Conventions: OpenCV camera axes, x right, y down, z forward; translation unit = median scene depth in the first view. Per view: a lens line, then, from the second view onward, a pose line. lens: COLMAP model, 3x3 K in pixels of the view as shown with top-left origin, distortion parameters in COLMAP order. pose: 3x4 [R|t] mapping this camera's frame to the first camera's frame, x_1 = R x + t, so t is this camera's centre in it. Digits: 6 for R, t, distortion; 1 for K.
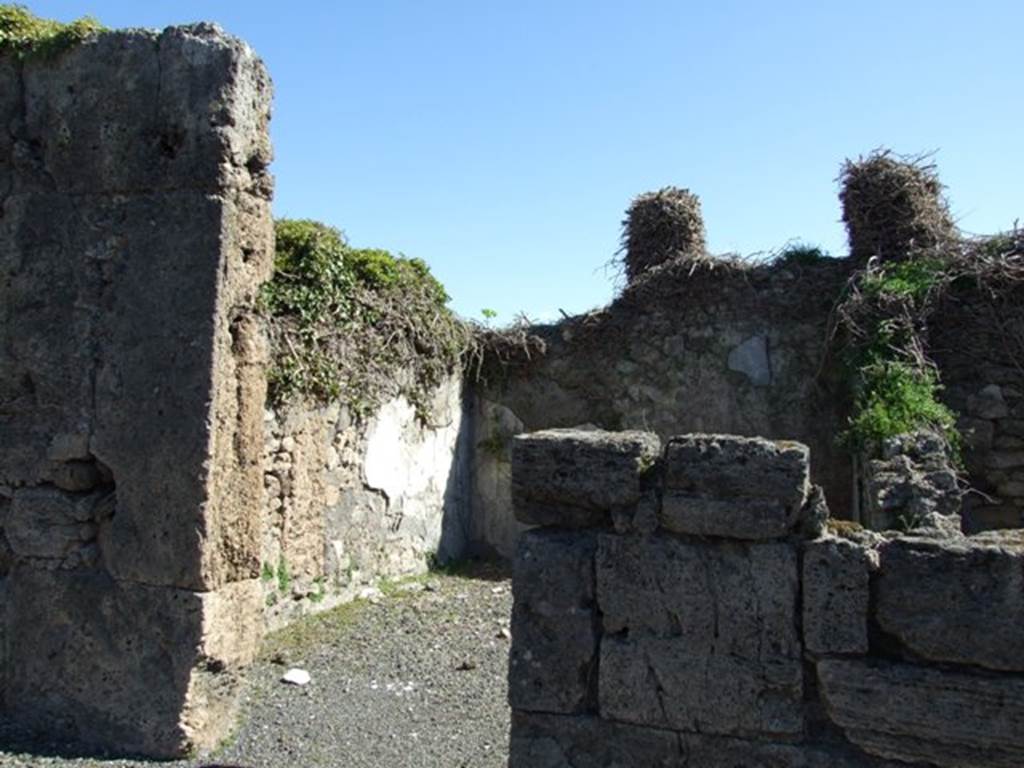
lens RADIAL K [[814.9, 0, 512.6], [0, 814.9, 381.1], [0, 0, 1]] dist [-0.052785, 0.042439]
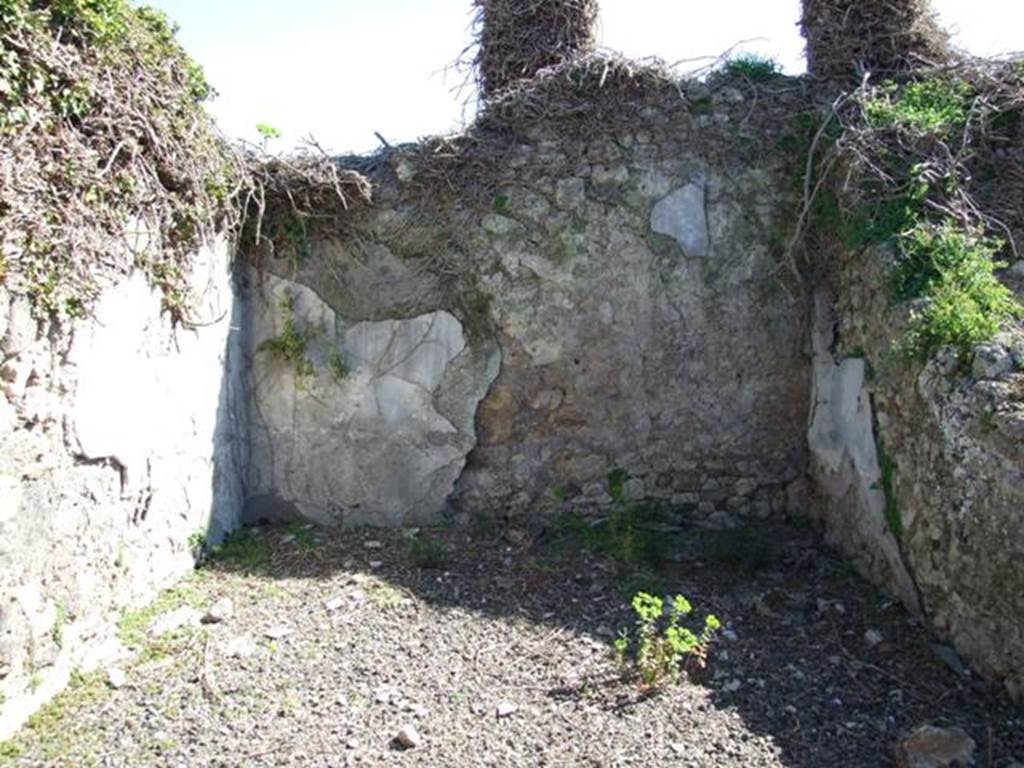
lens RADIAL K [[814.9, 0, 509.5], [0, 814.9, 372.0], [0, 0, 1]] dist [-0.052785, 0.042439]
pose [[0.935529, -0.041299, 0.350829, -0.100479], [-0.014486, 0.987822, 0.154913, -0.001865], [-0.352954, -0.150007, 0.923537, 0.440570]]
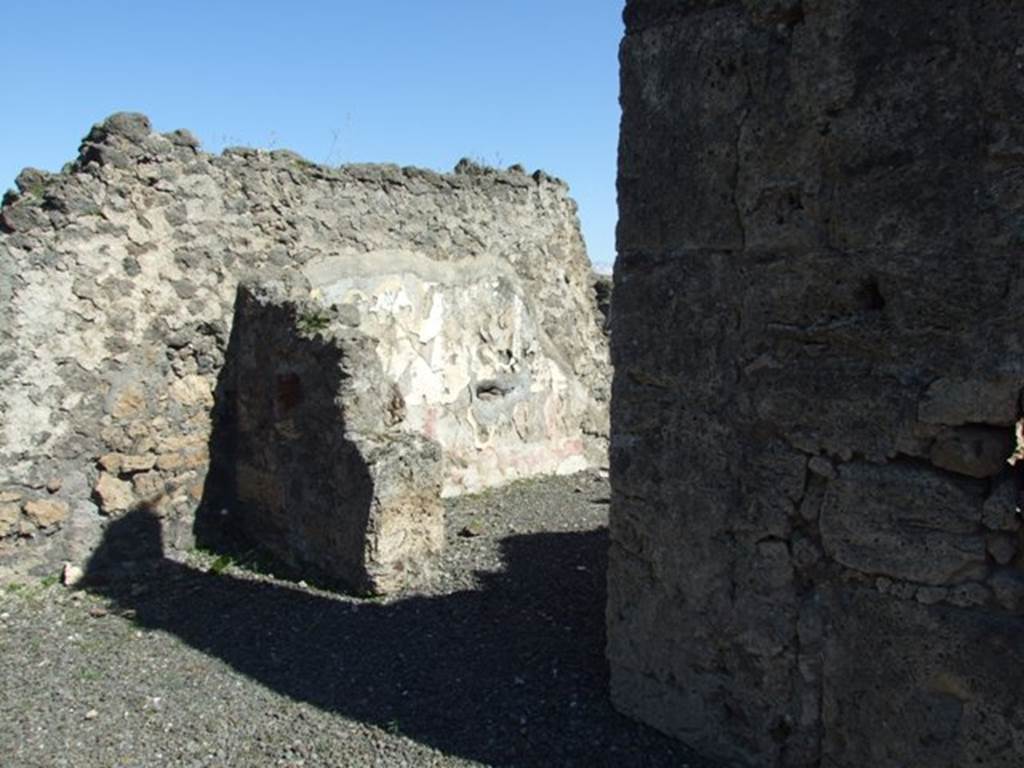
lens RADIAL K [[814.9, 0, 509.5], [0, 814.9, 383.8], [0, 0, 1]] dist [-0.052785, 0.042439]
pose [[0.915977, 0.025744, -0.400403, -0.369308], [0.020695, 0.993580, 0.111224, -0.001680], [0.400696, -0.110165, 0.909564, 0.202861]]
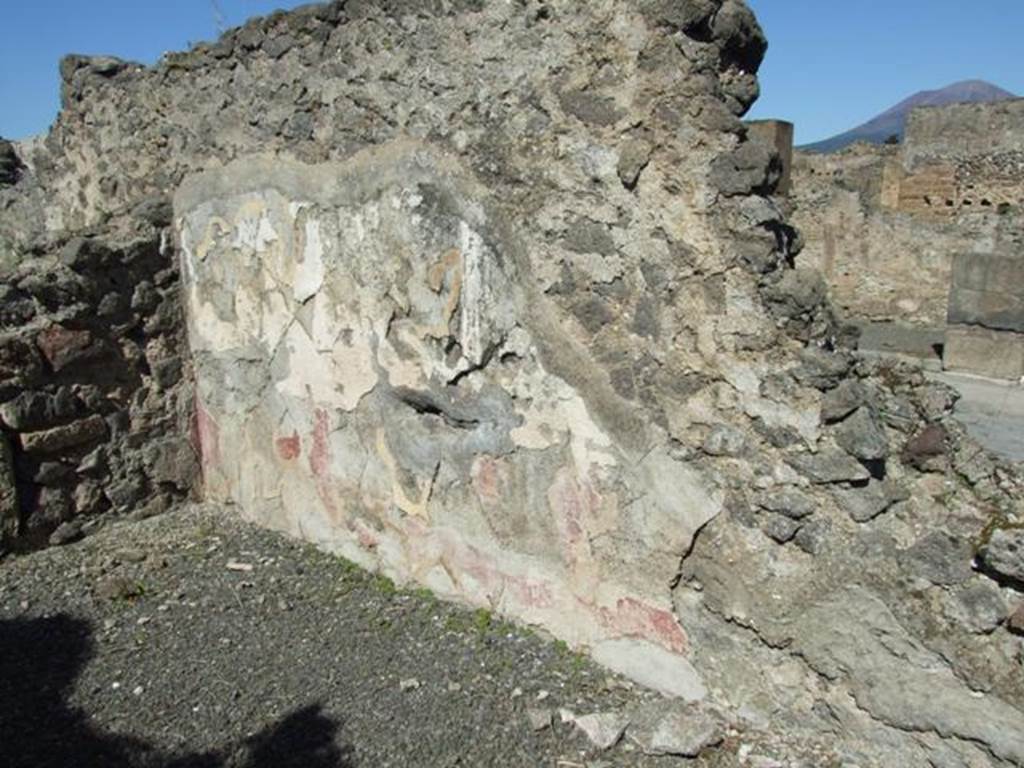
lens RADIAL K [[814.9, 0, 511.8], [0, 814.9, 380.0], [0, 0, 1]] dist [-0.052785, 0.042439]
pose [[-0.313565, 0.163088, -0.935457, -0.334169], [0.009694, 0.985639, 0.168587, 0.012467], [0.949517, 0.043795, -0.310643, 1.315526]]
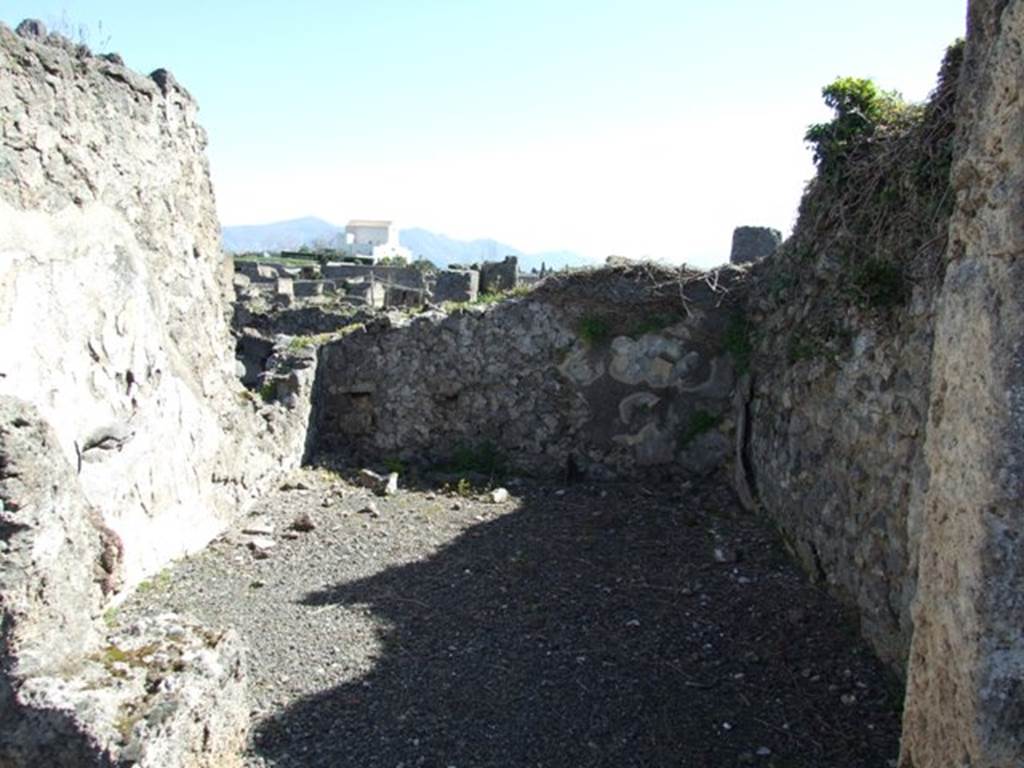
lens RADIAL K [[814.9, 0, 514.7], [0, 814.9, 378.1], [0, 0, 1]] dist [-0.052785, 0.042439]
pose [[0.957602, -0.012352, 0.287831, -0.678160], [-0.030484, 0.989128, 0.143866, -0.018774], [-0.286478, -0.146541, 0.946814, 0.491049]]
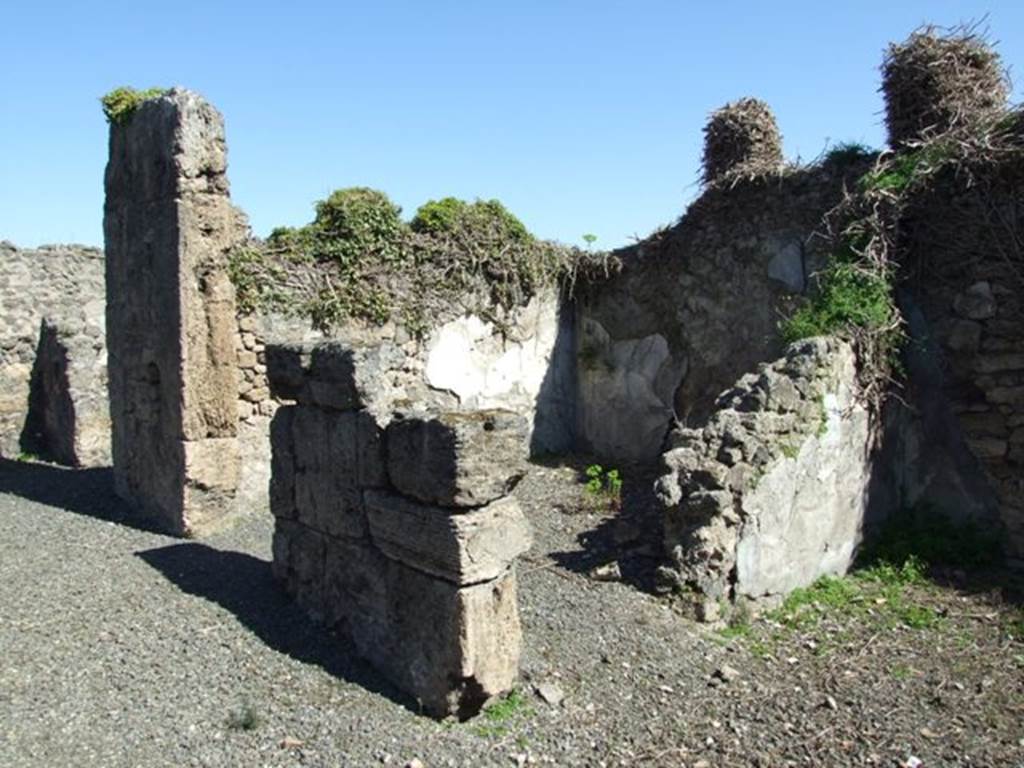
lens RADIAL K [[814.9, 0, 514.2], [0, 814.9, 378.2], [0, 0, 1]] dist [-0.052785, 0.042439]
pose [[0.872056, 0.001906, -0.489402, 0.544563], [0.045682, 0.995310, 0.085276, 0.010956], [0.487269, -0.096722, 0.867879, -0.057271]]
